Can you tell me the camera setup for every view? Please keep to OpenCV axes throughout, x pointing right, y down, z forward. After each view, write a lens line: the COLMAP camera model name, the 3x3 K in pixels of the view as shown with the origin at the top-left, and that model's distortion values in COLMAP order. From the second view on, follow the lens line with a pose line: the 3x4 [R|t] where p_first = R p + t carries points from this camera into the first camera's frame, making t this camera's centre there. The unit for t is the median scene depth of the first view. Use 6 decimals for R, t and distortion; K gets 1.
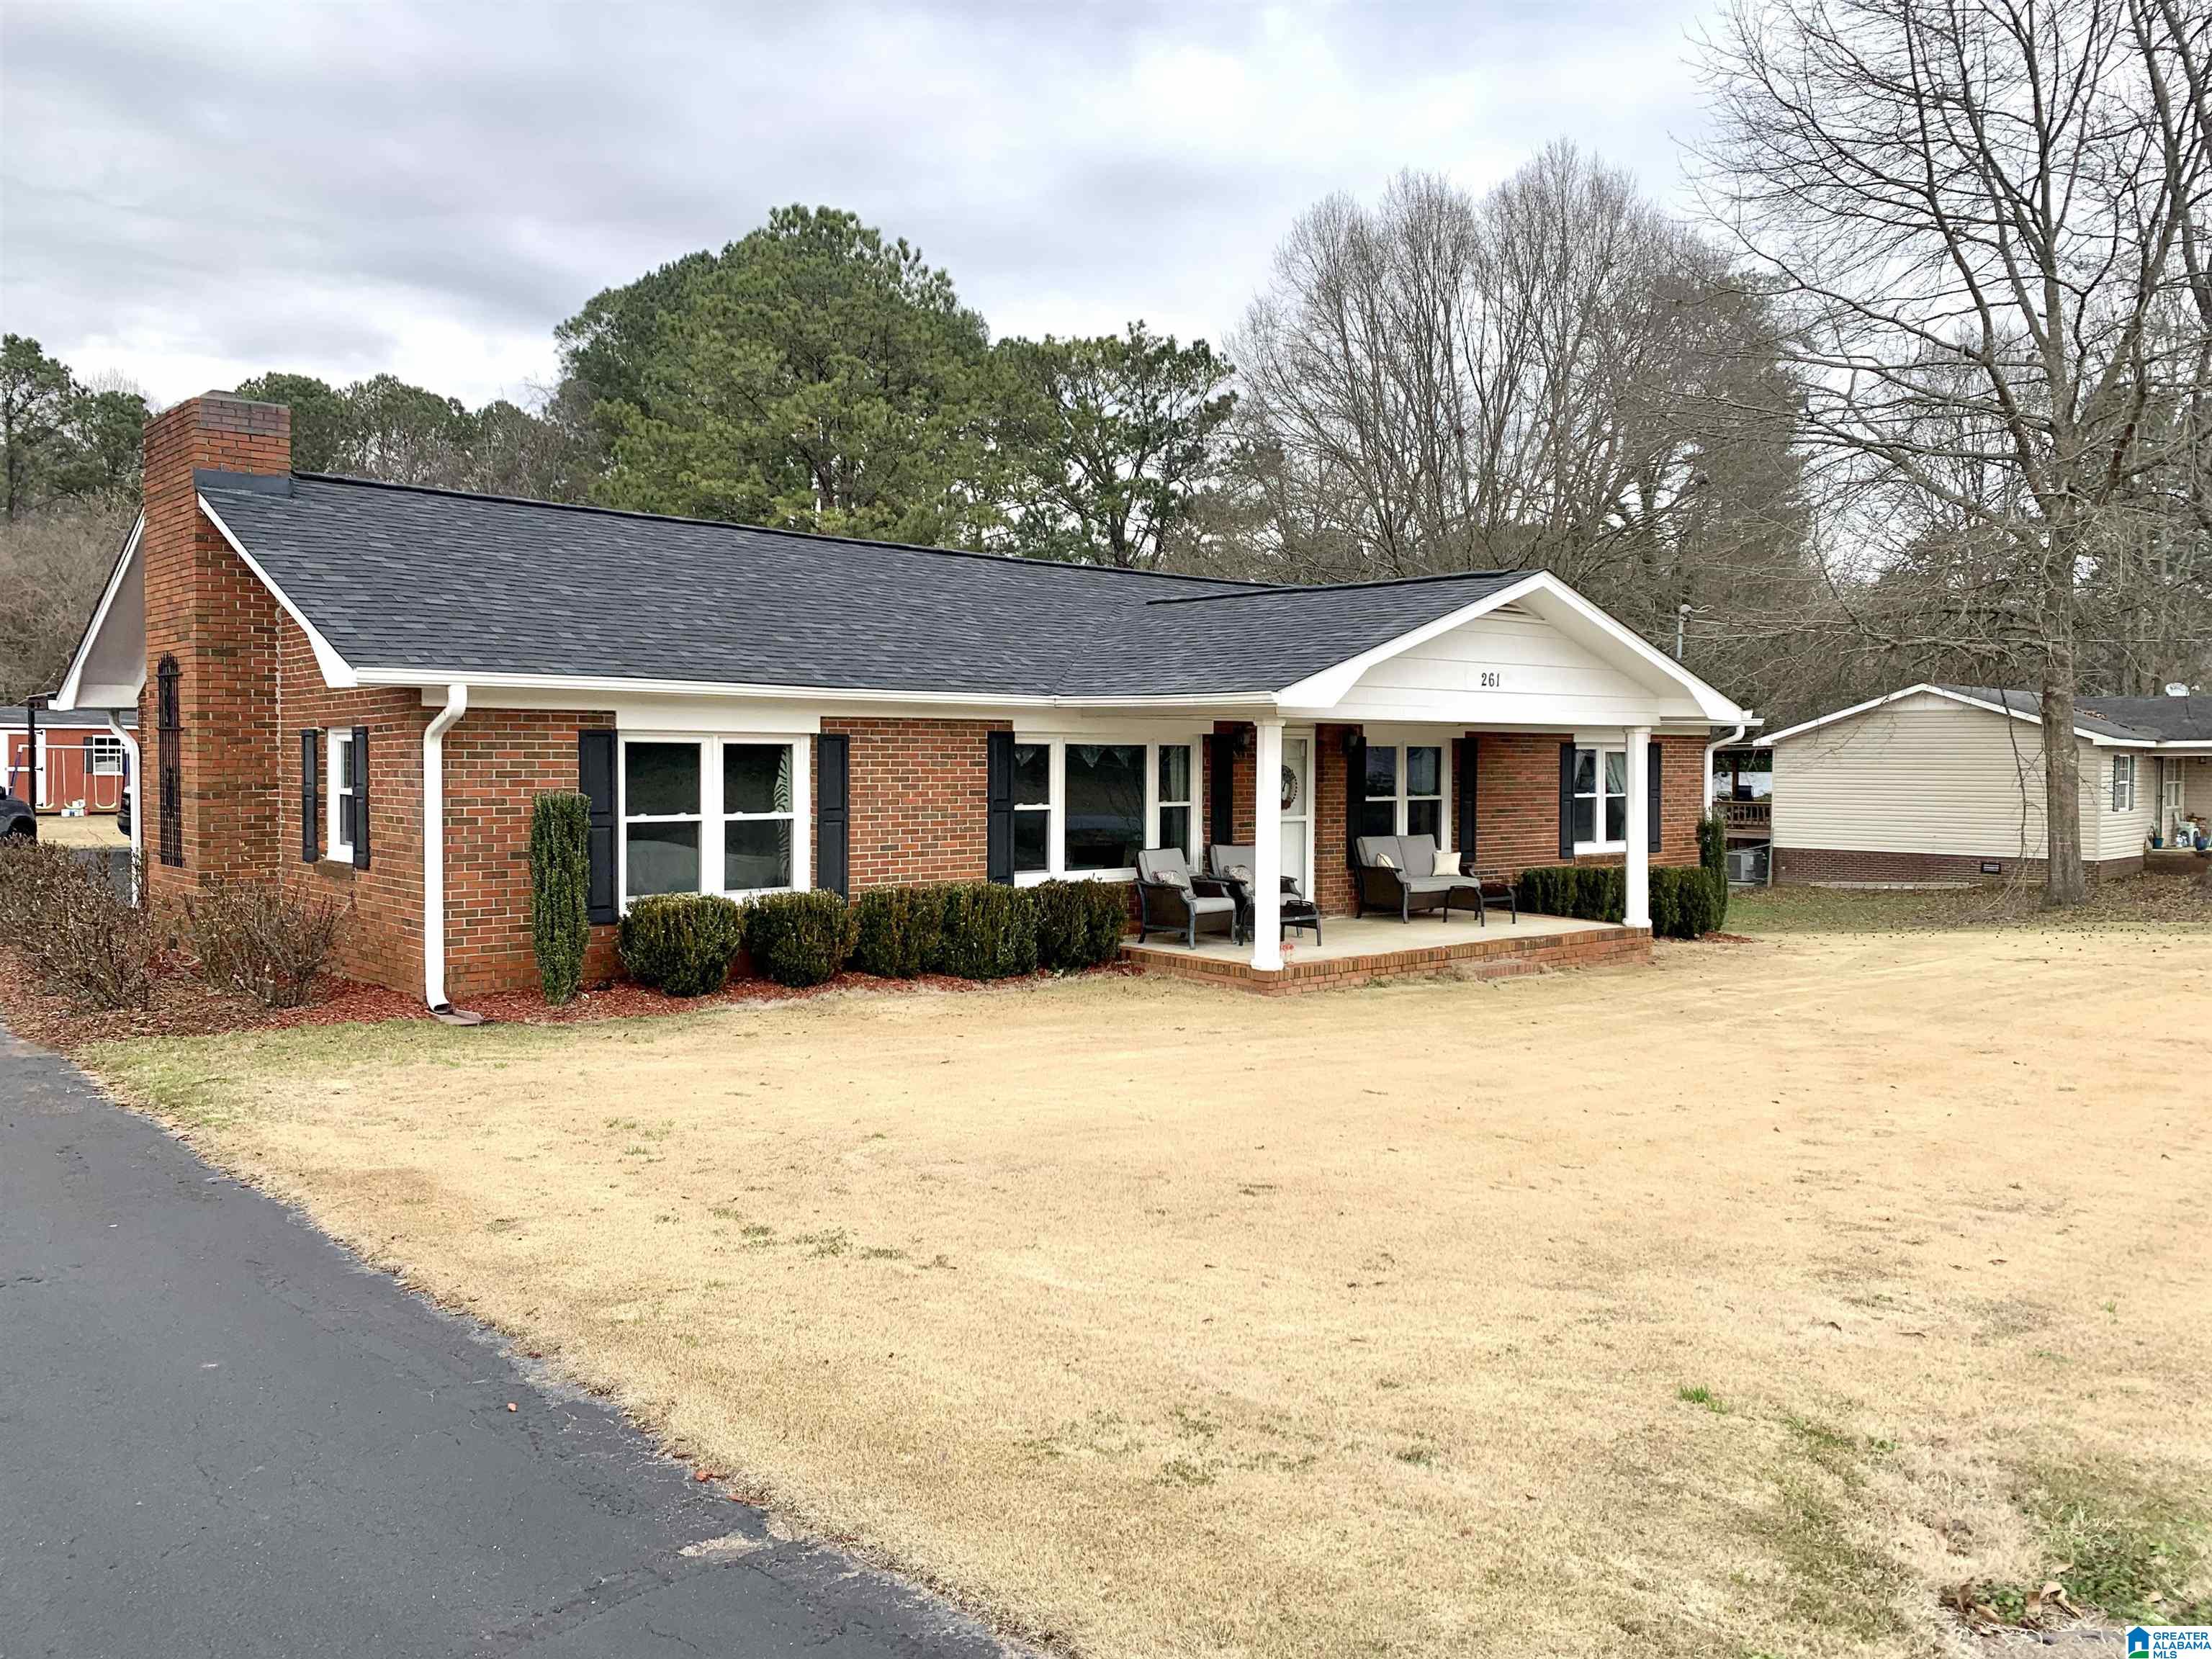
lens RADIAL K [[1703.5, 0, 1087.4], [0, 1703.5, 801.6], [0, 0, 1]] dist [0.058462, -0.084197]
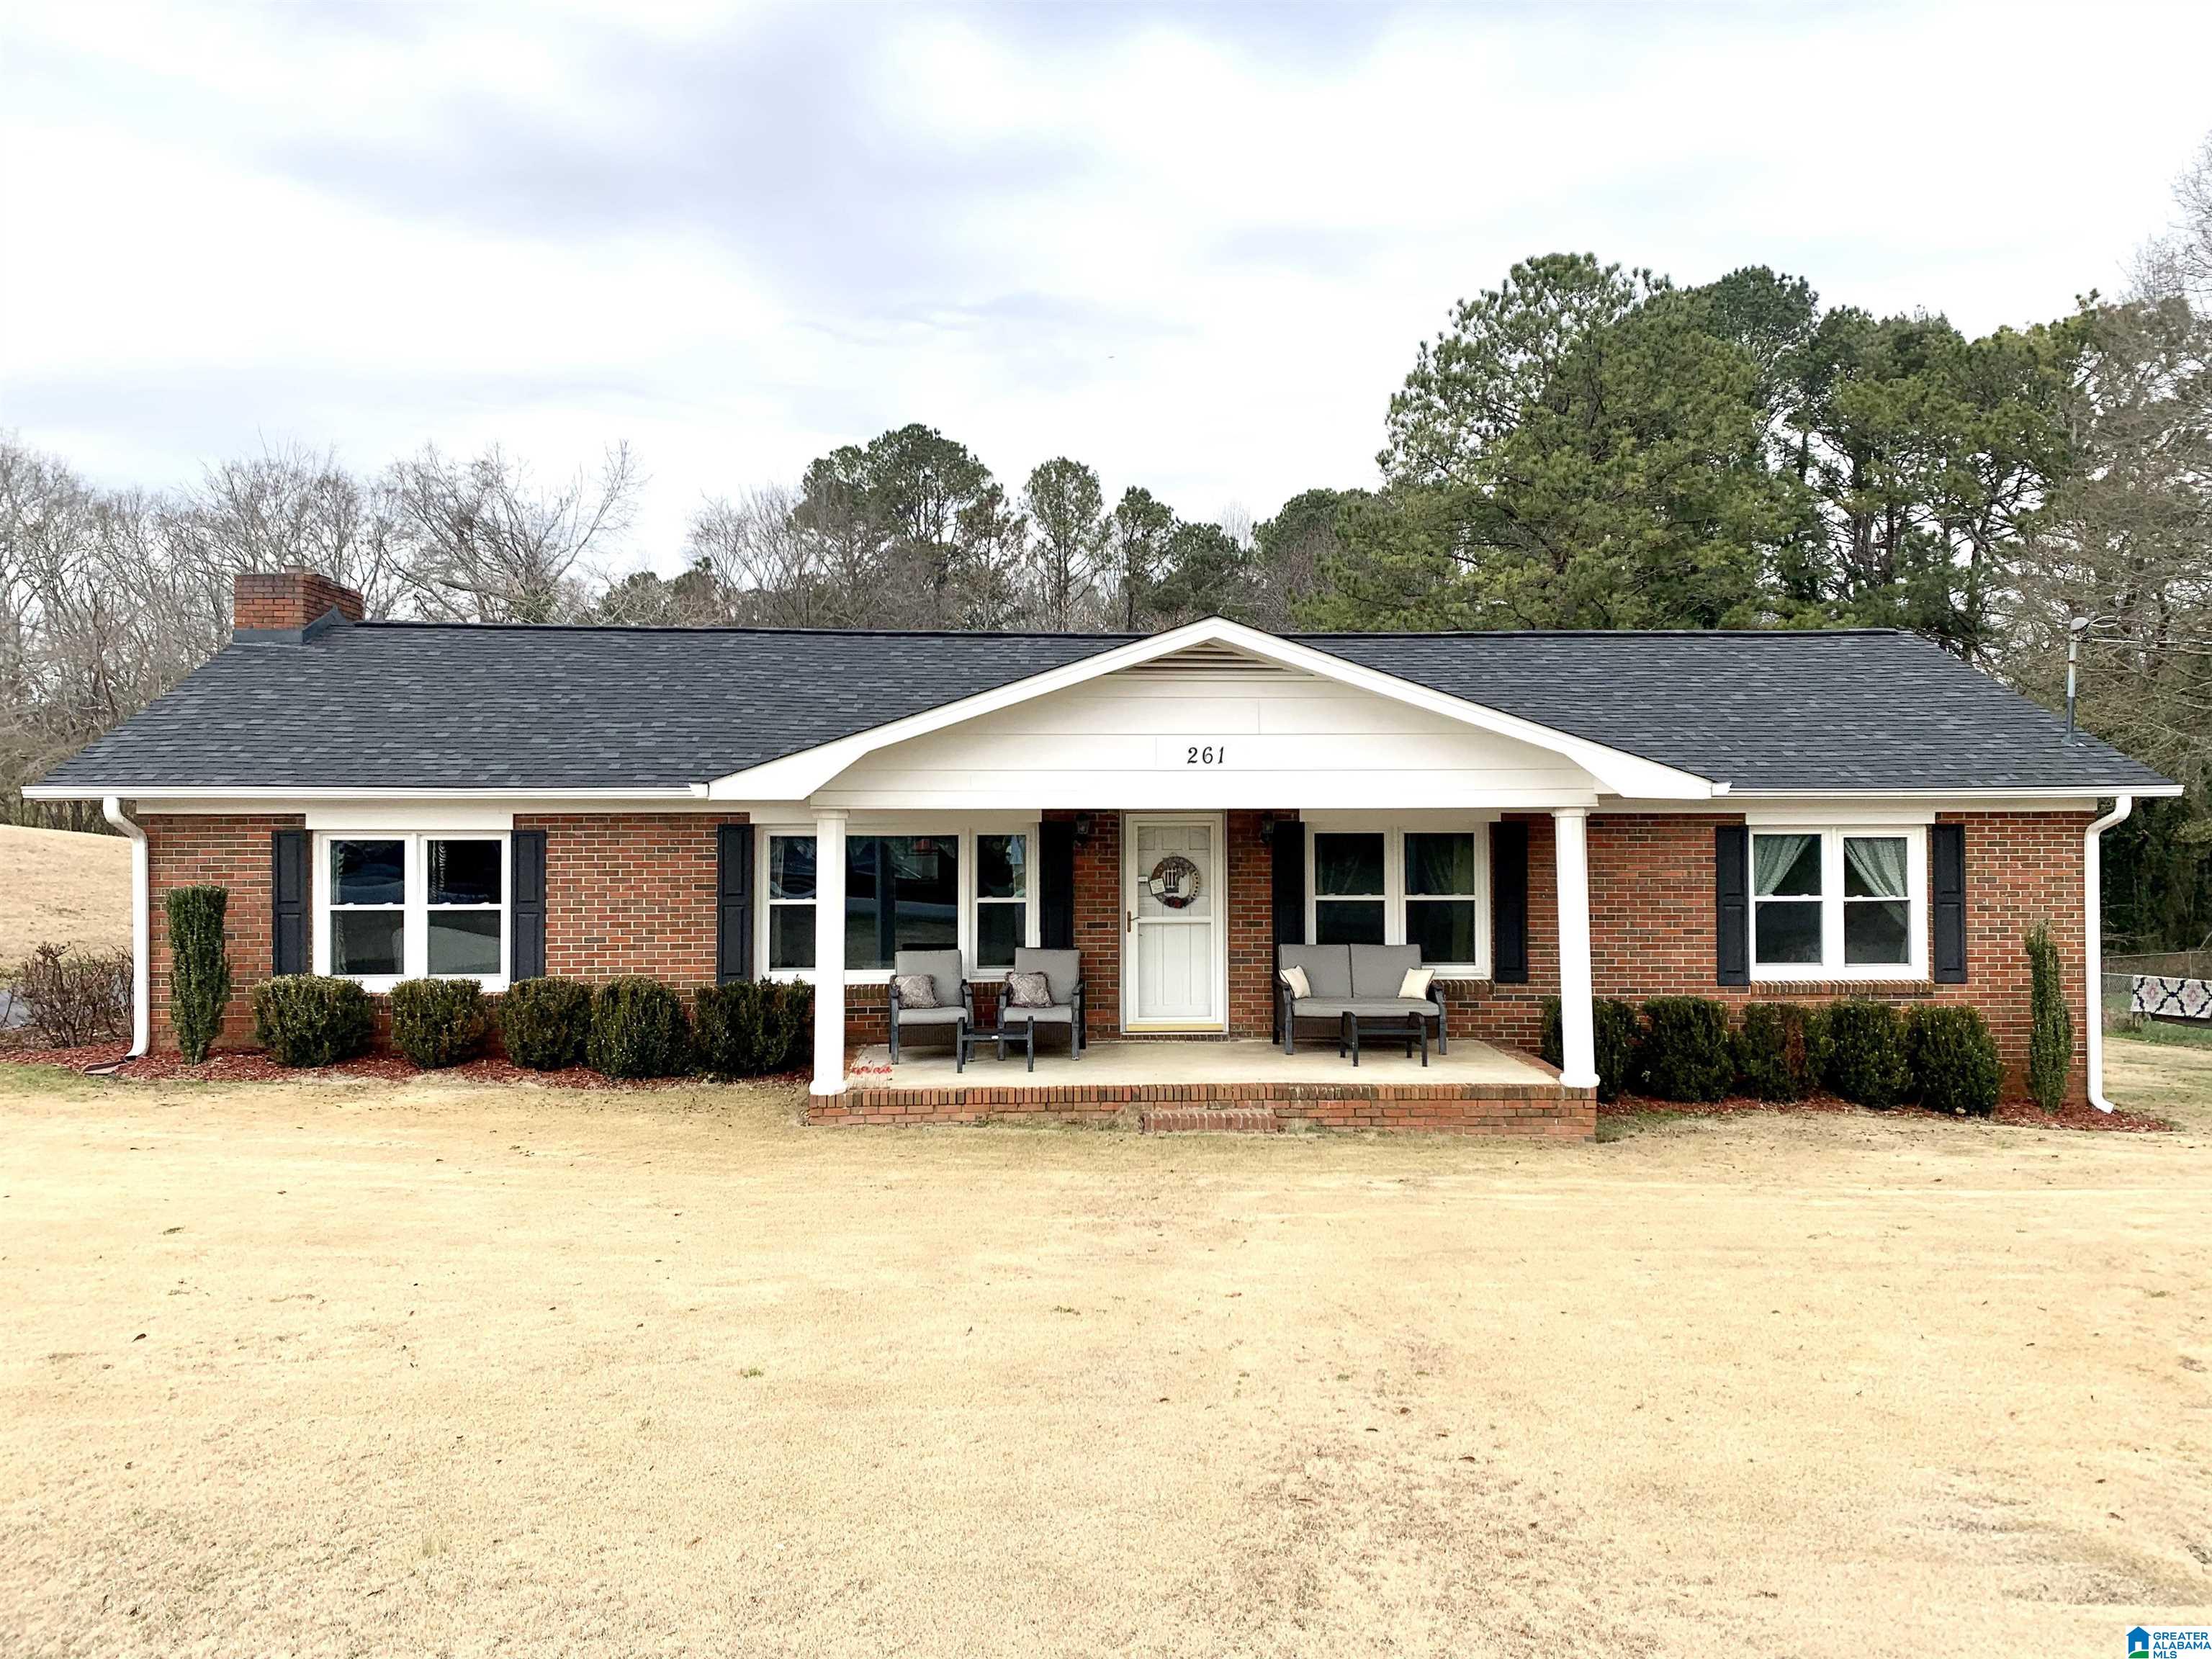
lens RADIAL K [[1703.5, 0, 1087.4], [0, 1703.5, 801.6], [0, 0, 1]] dist [0.058462, -0.084197]
pose [[0.780611, -0.015911, -0.624815, 0.758894], [-0.010656, 0.999192, -0.038757, -0.019411], [0.624927, 0.036913, 0.779810, 0.379768]]
